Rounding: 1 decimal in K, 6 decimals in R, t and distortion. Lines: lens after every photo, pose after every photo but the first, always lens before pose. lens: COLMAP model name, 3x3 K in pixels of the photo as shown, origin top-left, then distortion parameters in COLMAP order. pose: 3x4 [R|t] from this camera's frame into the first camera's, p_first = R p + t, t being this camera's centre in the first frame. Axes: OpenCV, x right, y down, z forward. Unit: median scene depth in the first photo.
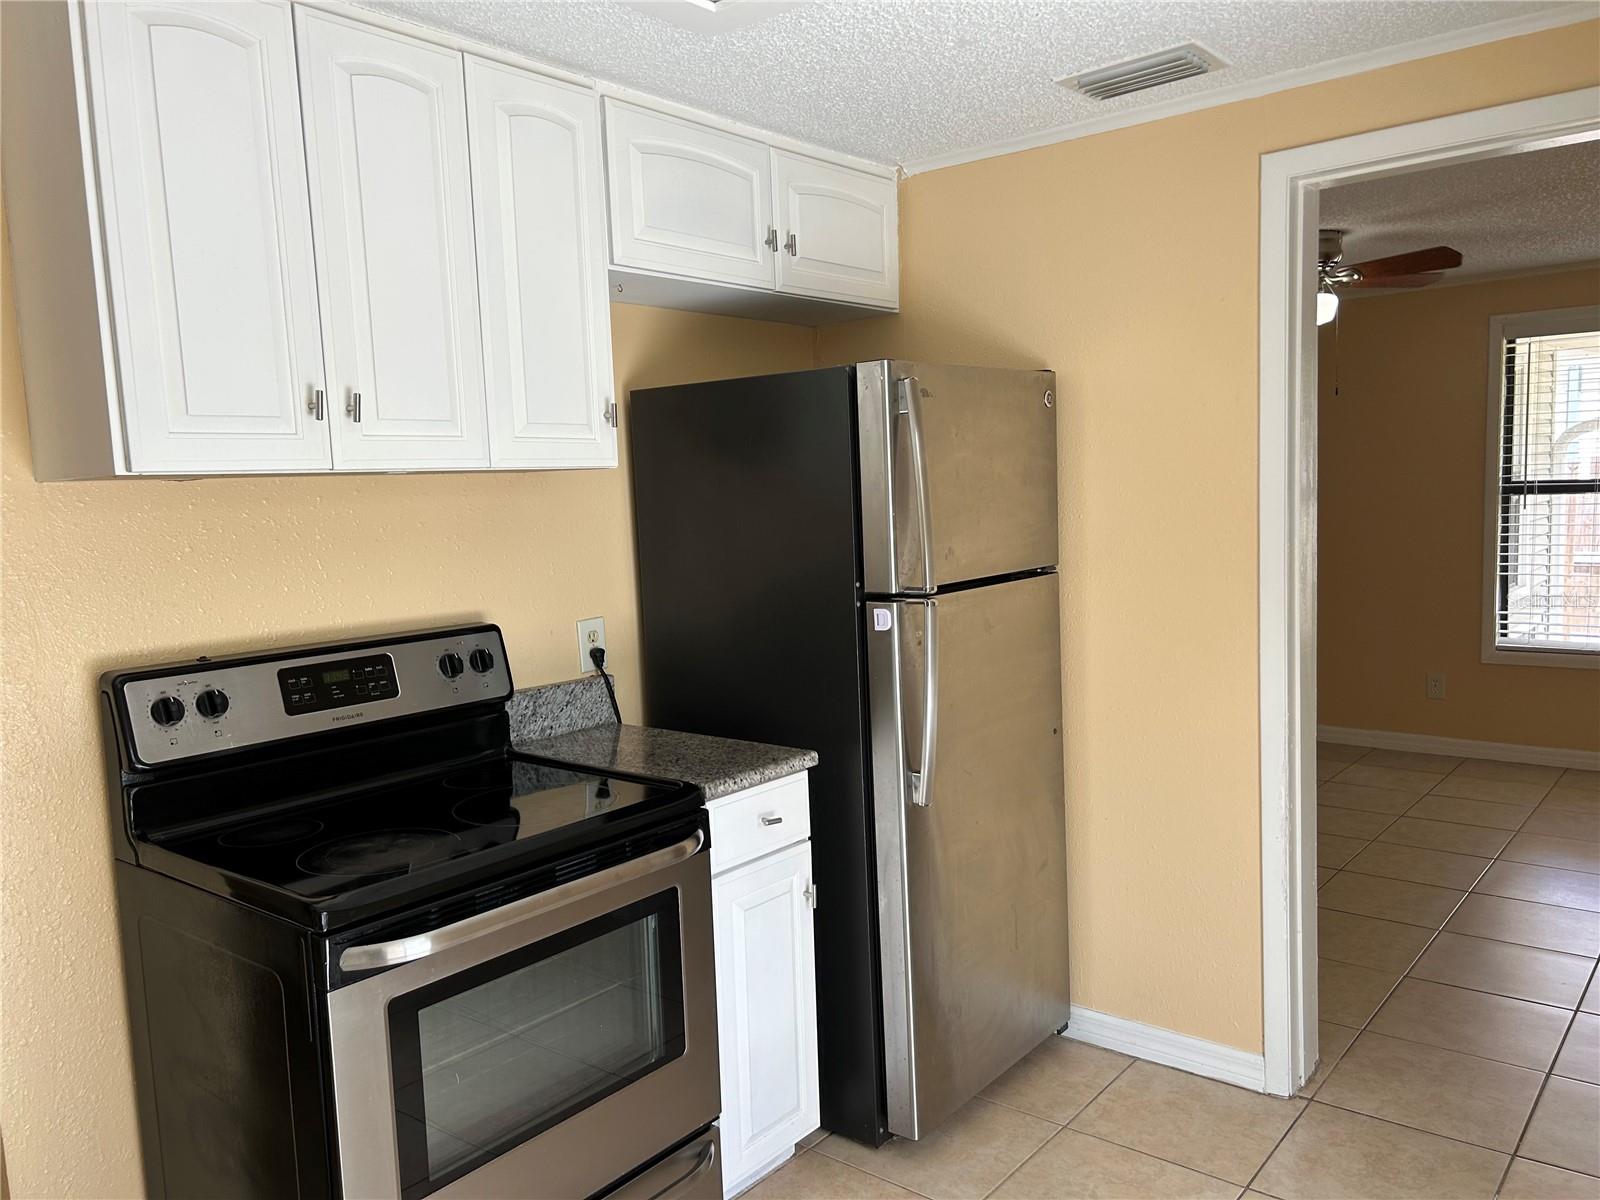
lens RADIAL K [[1209.8, 0, 800.0], [0, 1209.8, 600.0], [0, 0, 1]] dist [0.110786, -0.124731]
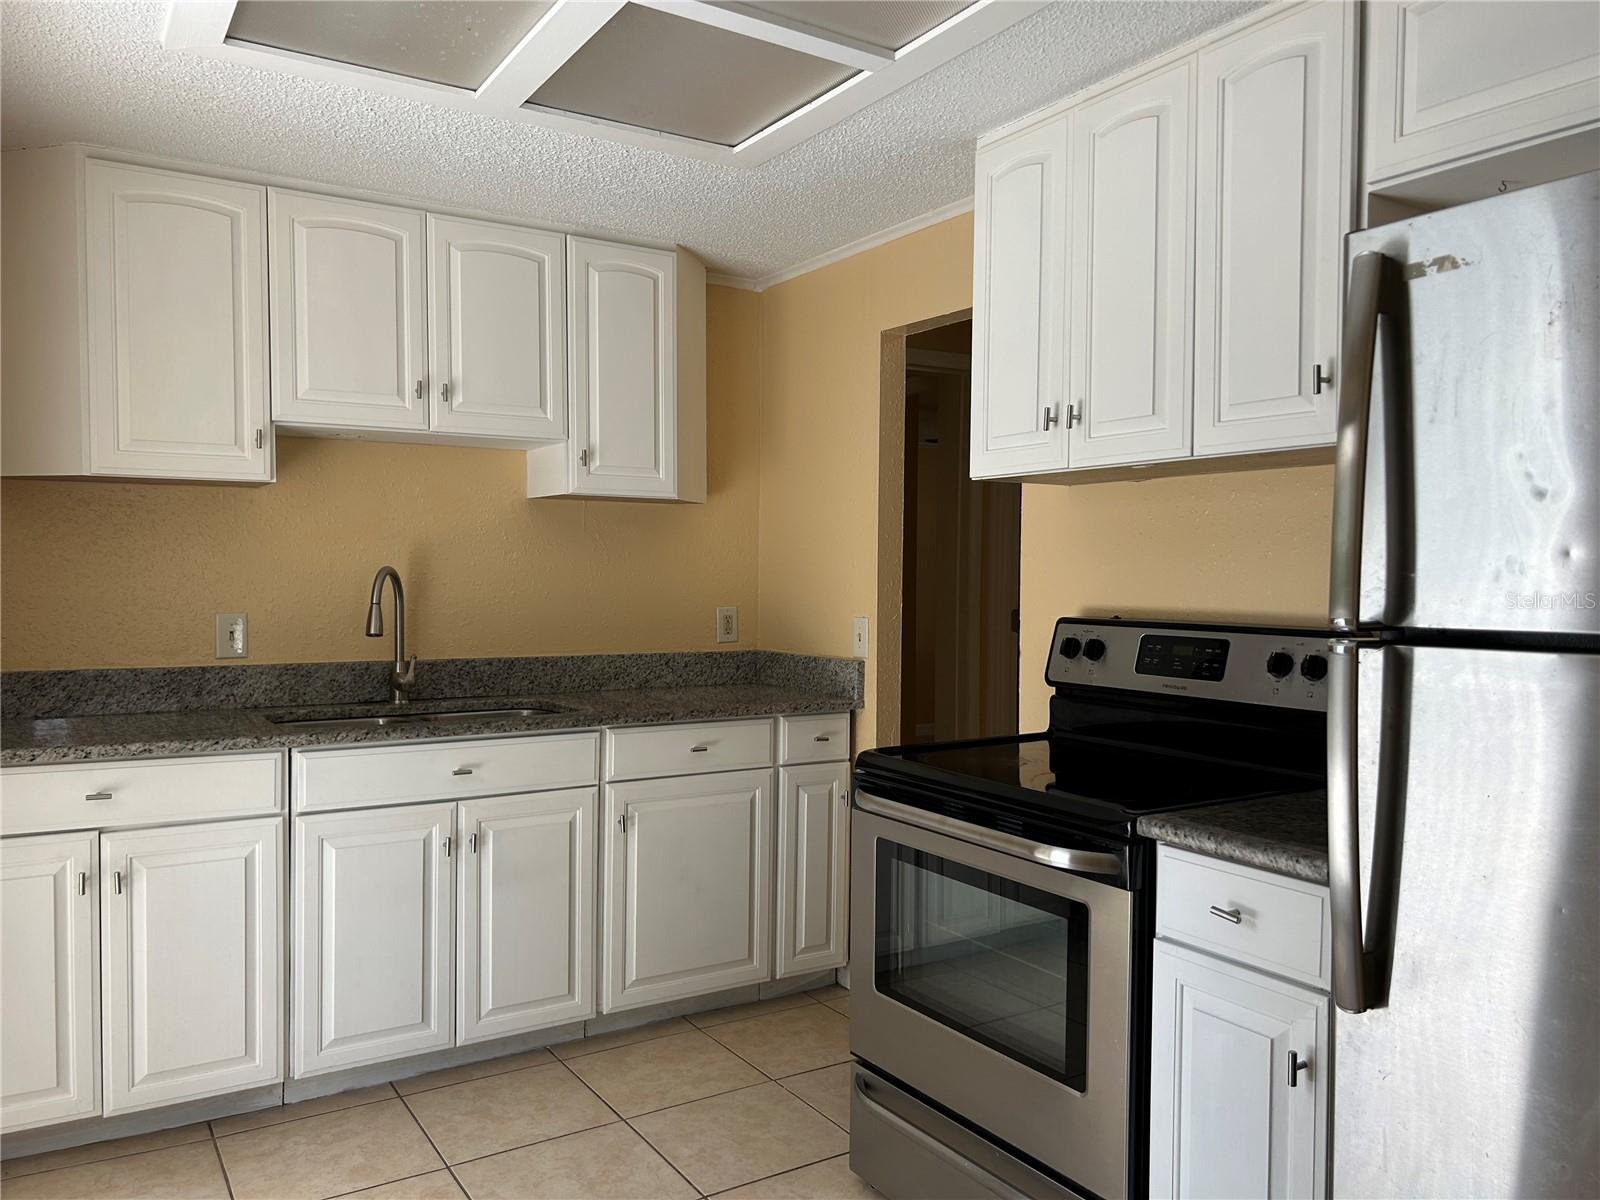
lens RADIAL K [[1209.8, 0, 800.0], [0, 1209.8, 600.0], [0, 0, 1]] dist [0.110786, -0.124731]
pose [[-0.314855, 0.061874, -0.947121, 0.775979], [-0.077066, 0.992912, 0.090484, -0.056838], [0.946006, 0.101480, -0.307855, 0.993481]]
